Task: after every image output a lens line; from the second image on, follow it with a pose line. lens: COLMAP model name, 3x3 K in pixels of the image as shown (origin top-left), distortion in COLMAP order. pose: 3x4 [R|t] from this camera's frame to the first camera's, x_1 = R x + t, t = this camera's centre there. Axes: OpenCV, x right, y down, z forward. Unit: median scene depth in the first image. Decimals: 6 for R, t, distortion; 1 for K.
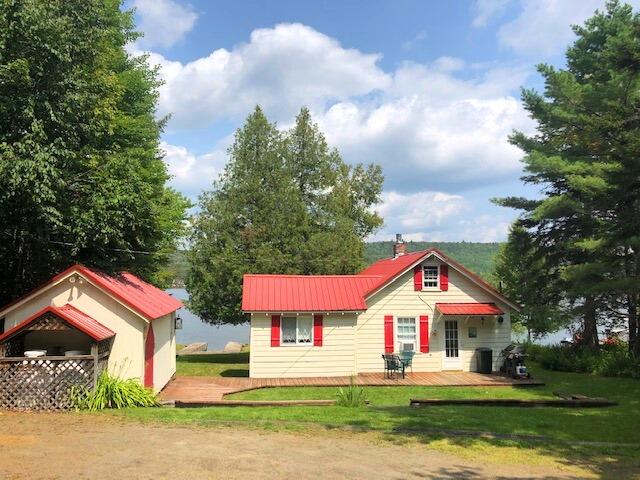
lens RADIAL K [[519.1, 0, 312.9], [0, 519.1, 239.9], [0, 0, 1]] dist [0.025035, -0.014140]
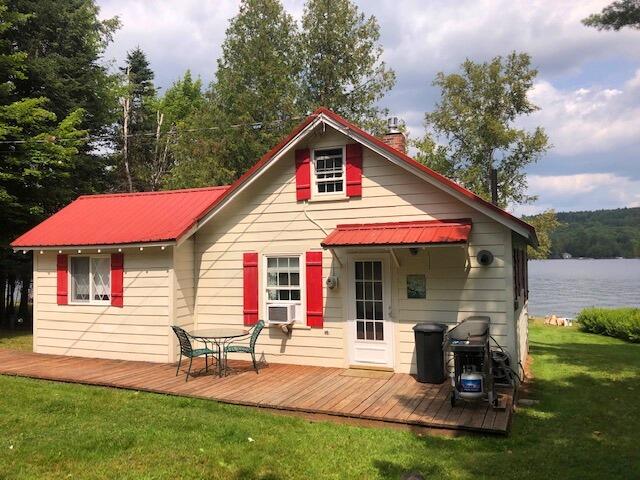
lens RADIAL K [[513.1, 0, 320.0], [0, 513.1, 240.0], [0, 0, 1]] dist [0.125637, -0.271941]
pose [[0.876952, -0.032589, -0.479471, 0.450237], [0.058585, 0.997507, 0.039352, 0.116538], [0.476993, -0.062600, 0.876675, 0.582164]]
